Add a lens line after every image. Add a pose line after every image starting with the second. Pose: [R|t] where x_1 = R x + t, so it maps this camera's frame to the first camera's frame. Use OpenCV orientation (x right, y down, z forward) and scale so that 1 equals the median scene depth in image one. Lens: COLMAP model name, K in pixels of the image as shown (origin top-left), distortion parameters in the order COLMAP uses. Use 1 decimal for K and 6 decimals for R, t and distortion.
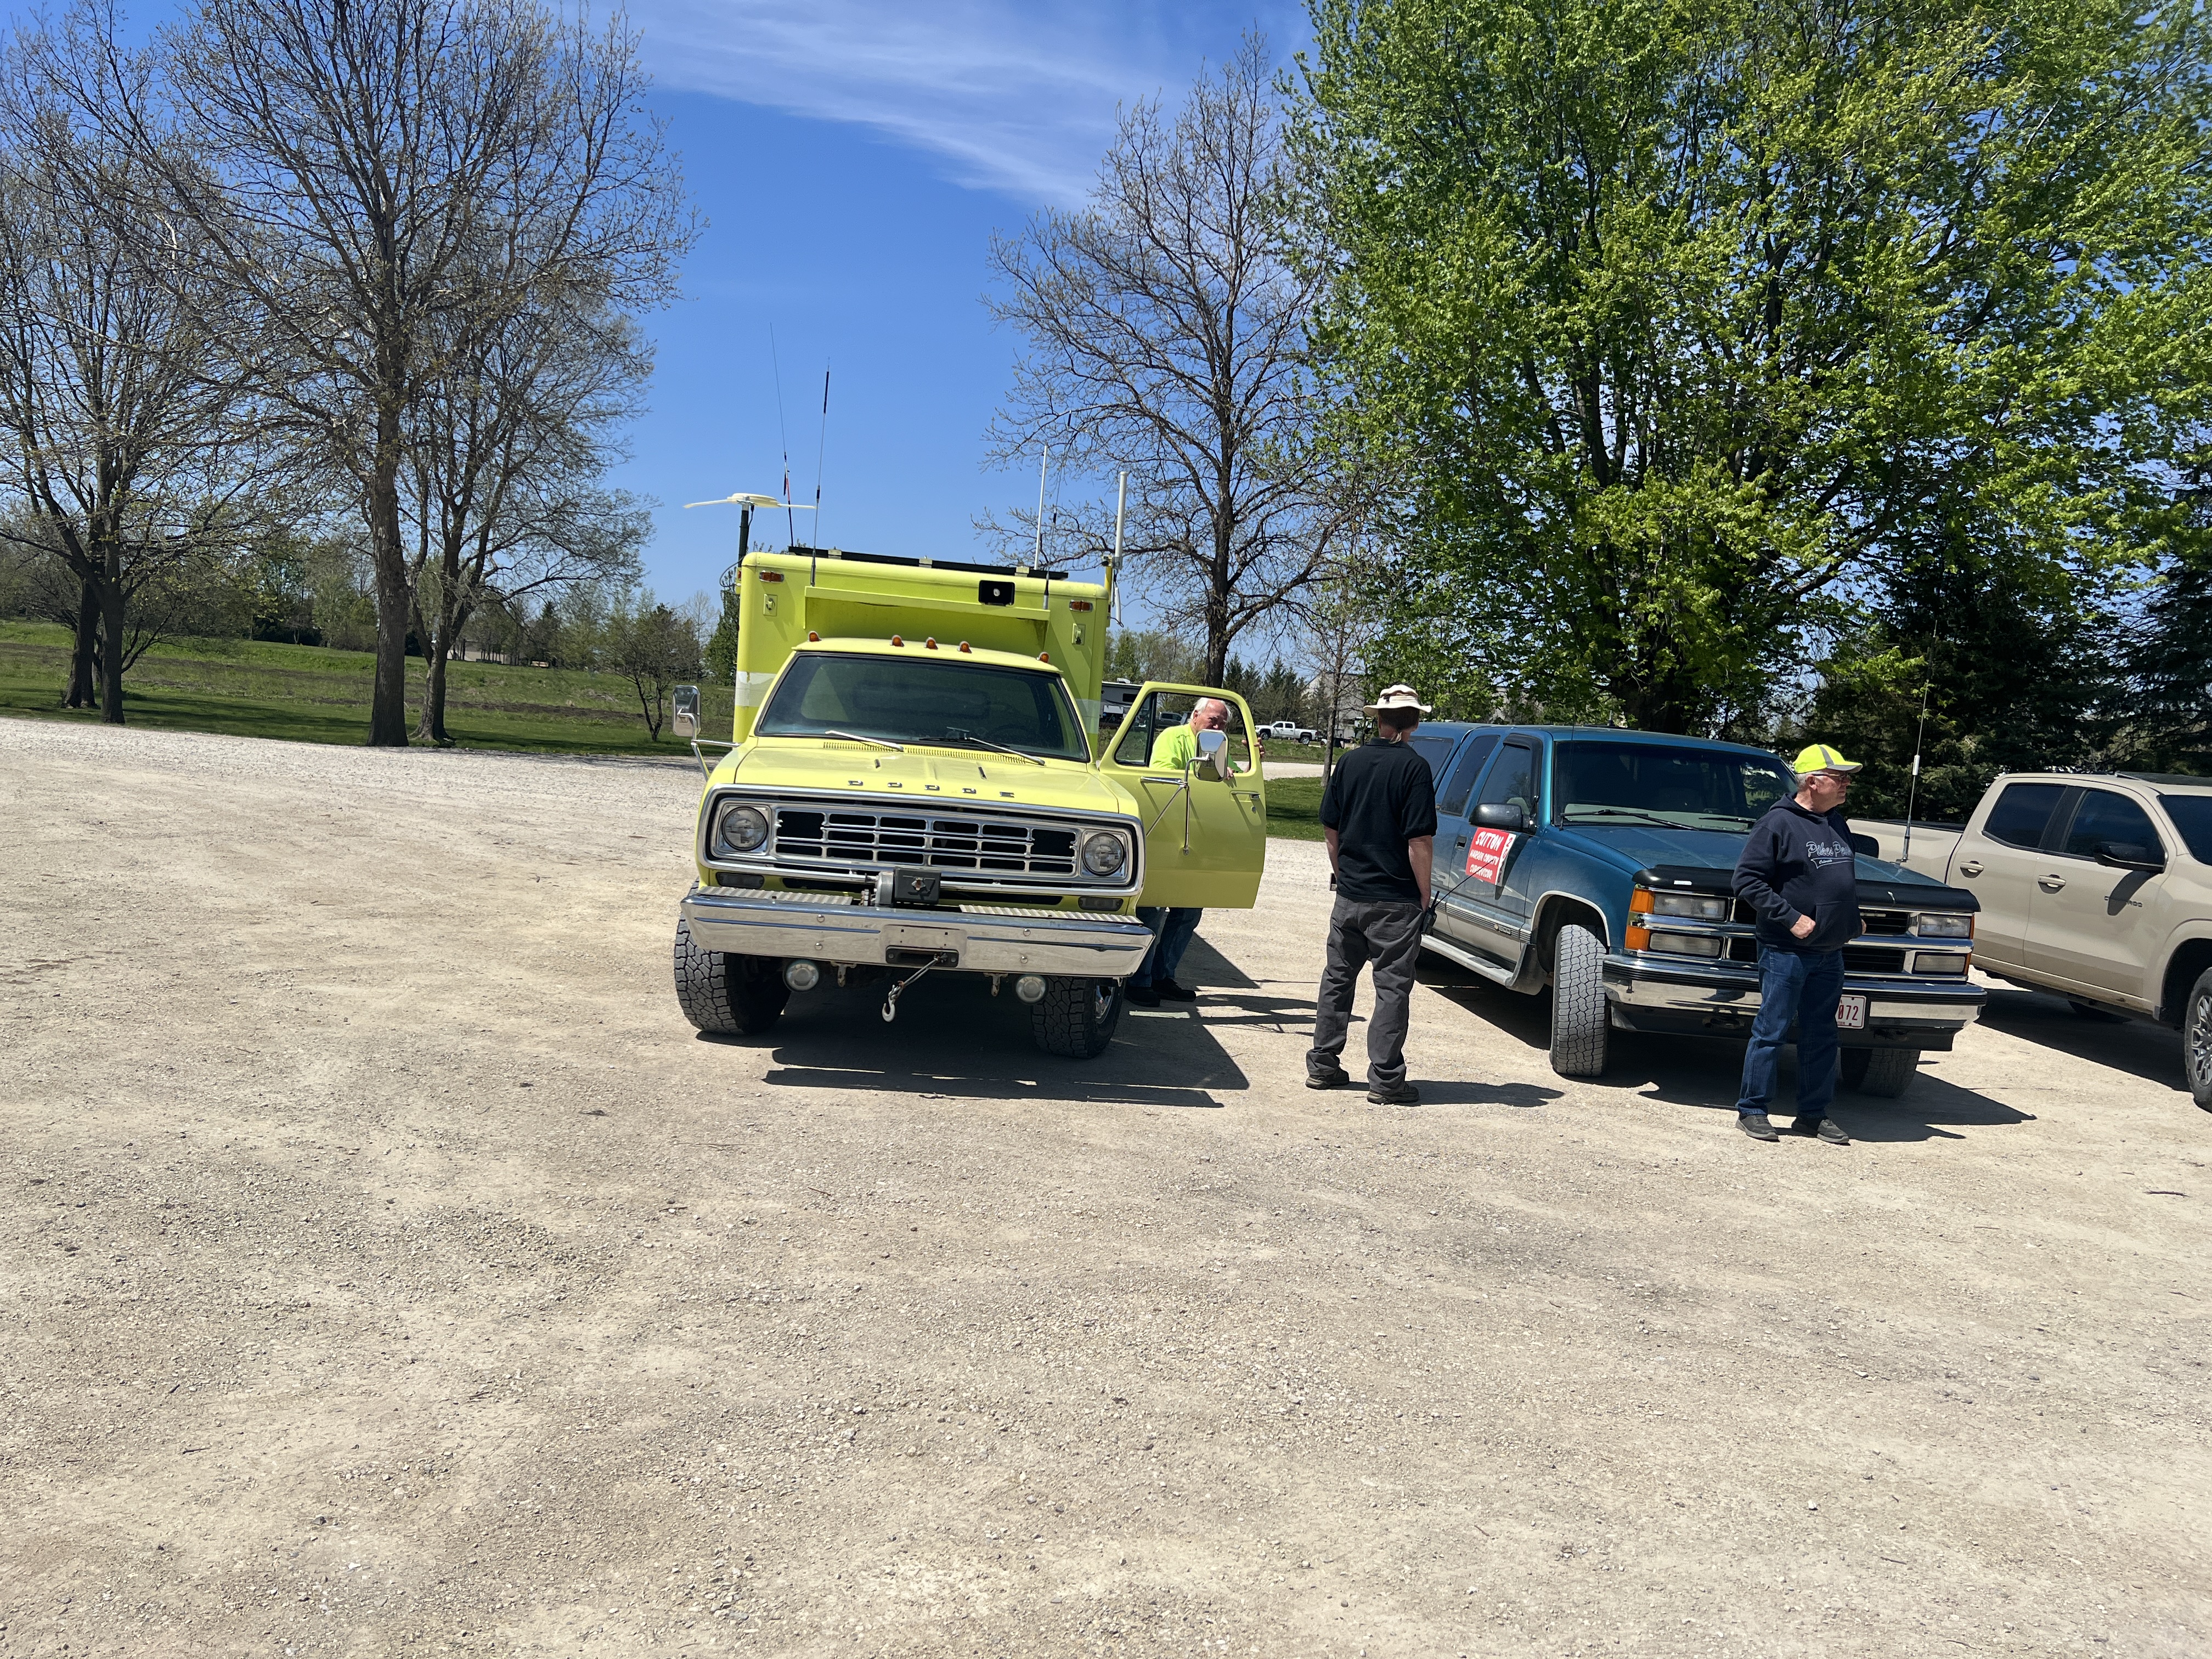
lens RADIAL K [[1679.3, 0, 1118.8], [0, 1679.3, 828.7], [0, 0, 1]] dist [0.060260, -0.067465]
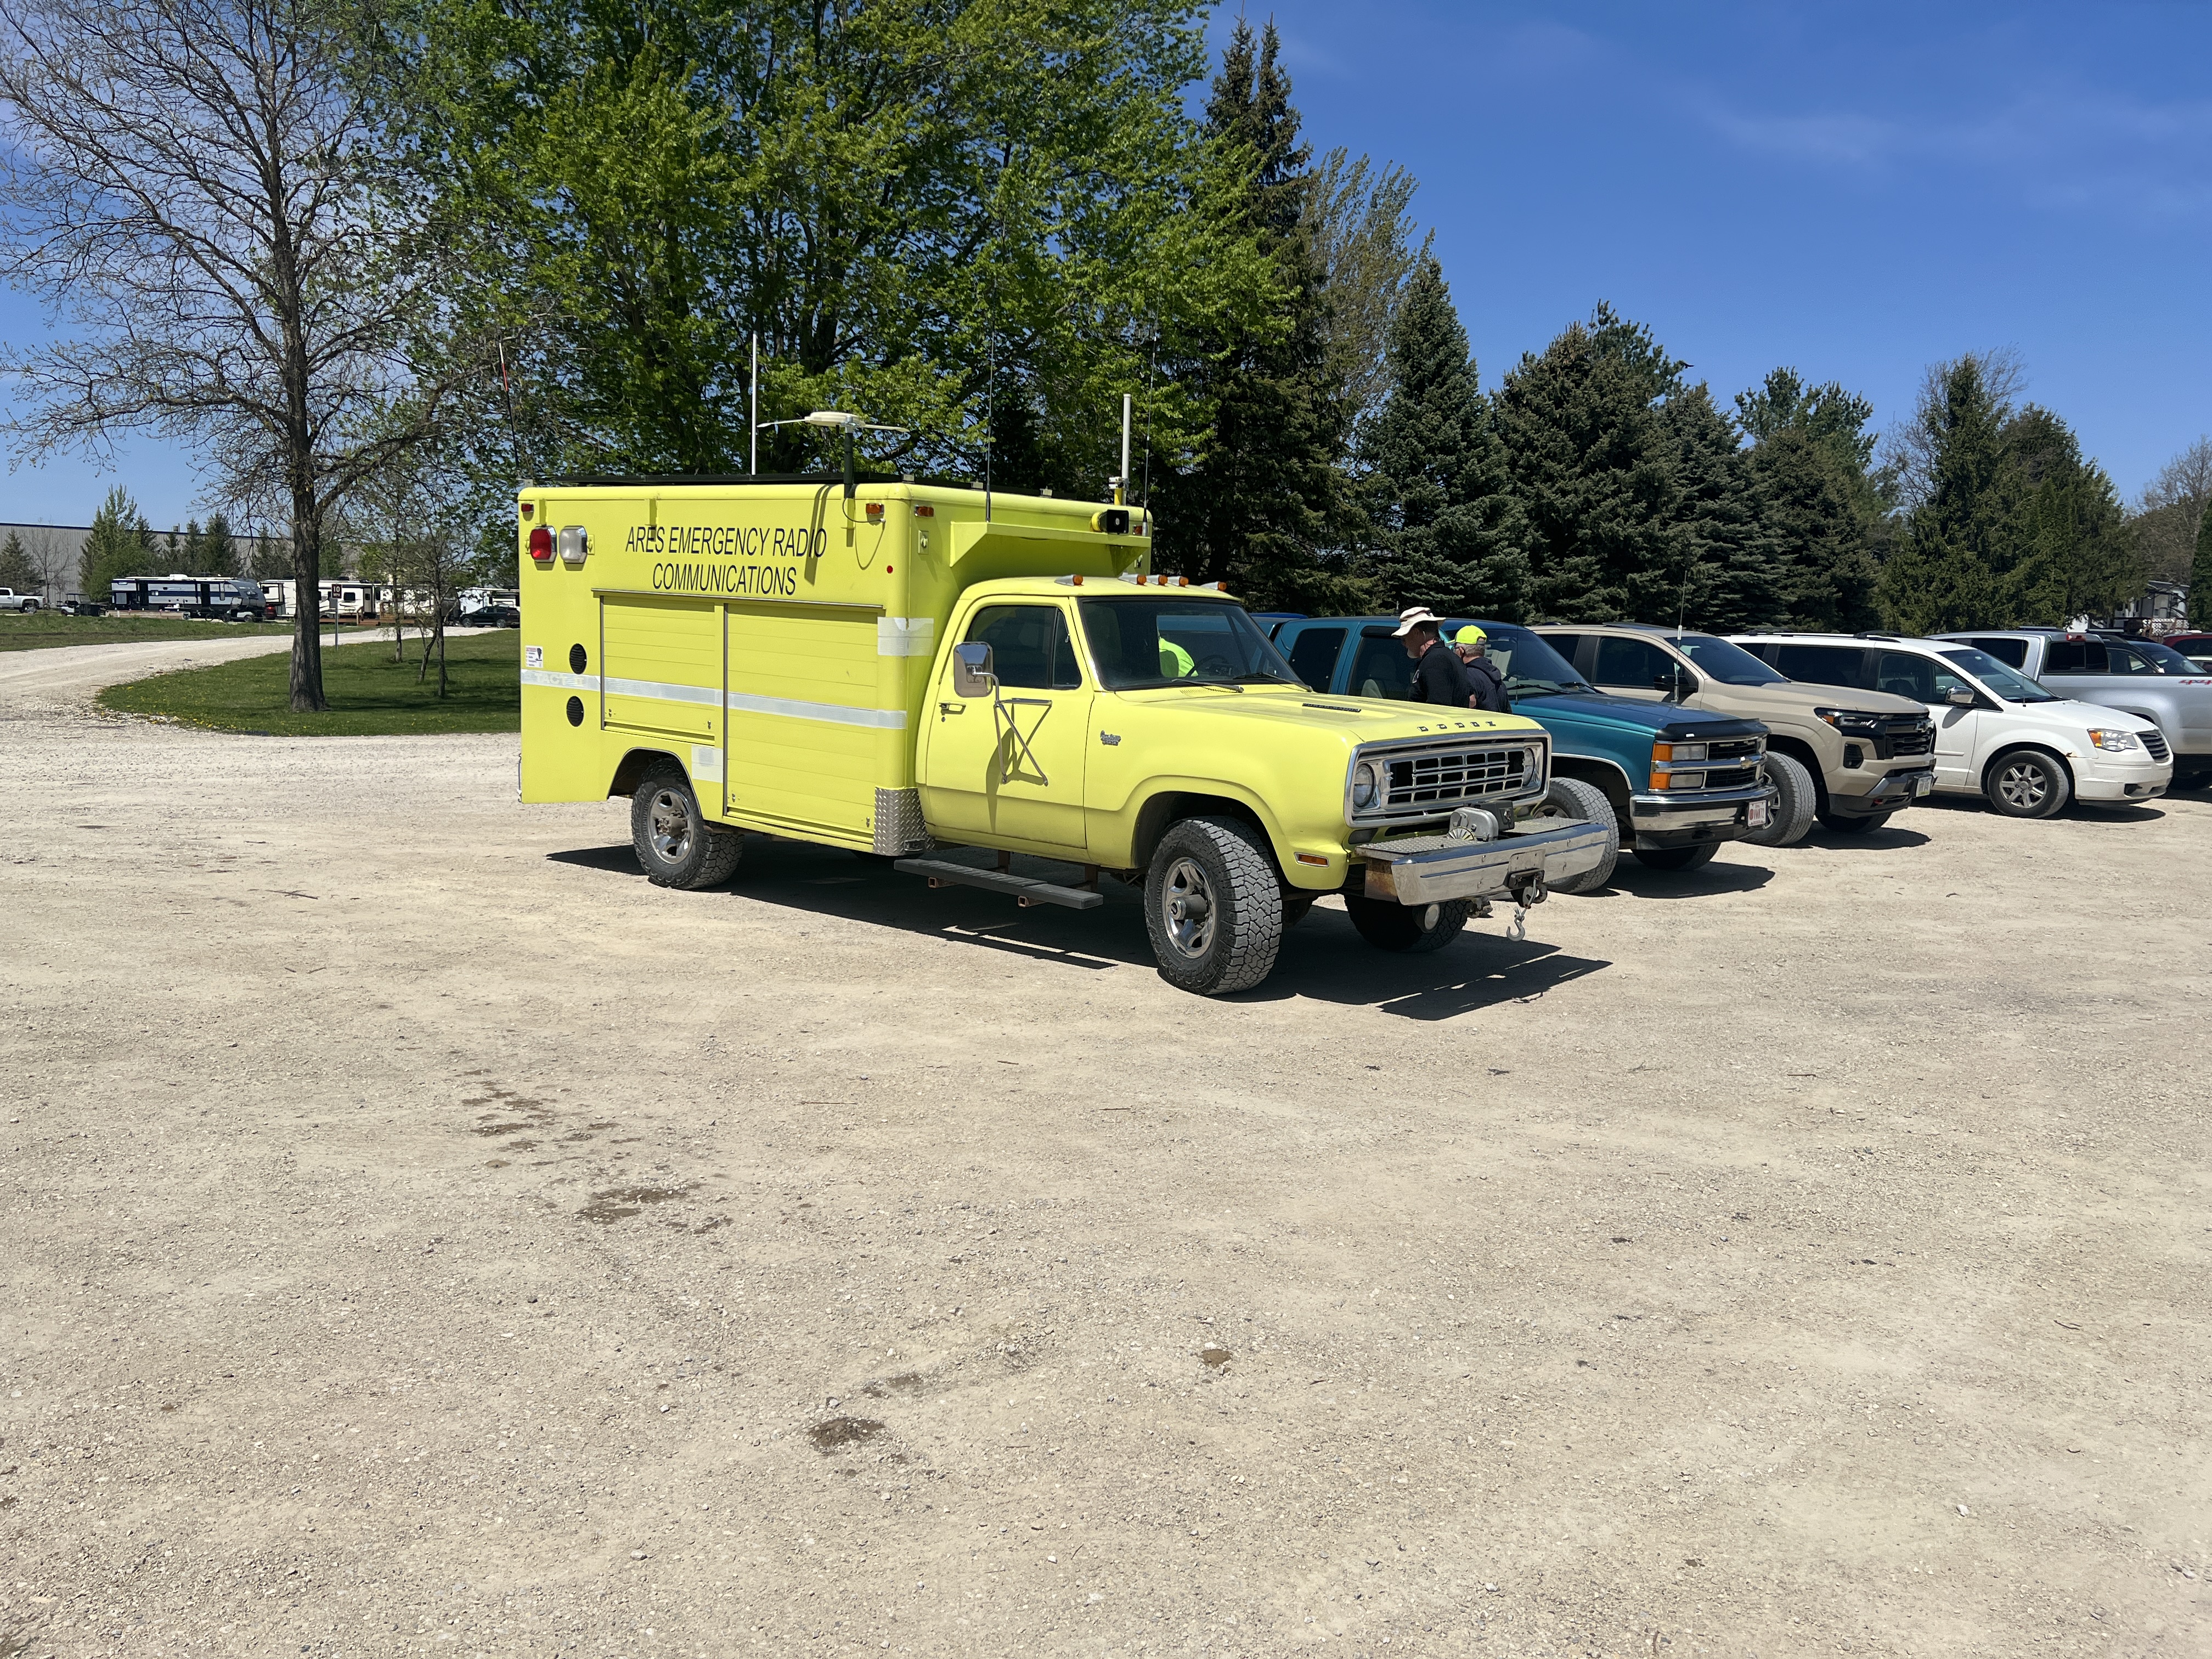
lens RADIAL K [[1679.3, 0, 1118.8], [0, 1679.3, 828.7], [0, 0, 1]] dist [0.060260, -0.067465]
pose [[0.746523, -0.147771, 0.648743, -0.795039], [0.086129, 0.988284, 0.126001, -0.091860], [-0.659762, -0.038187, 0.750504, 0.260232]]
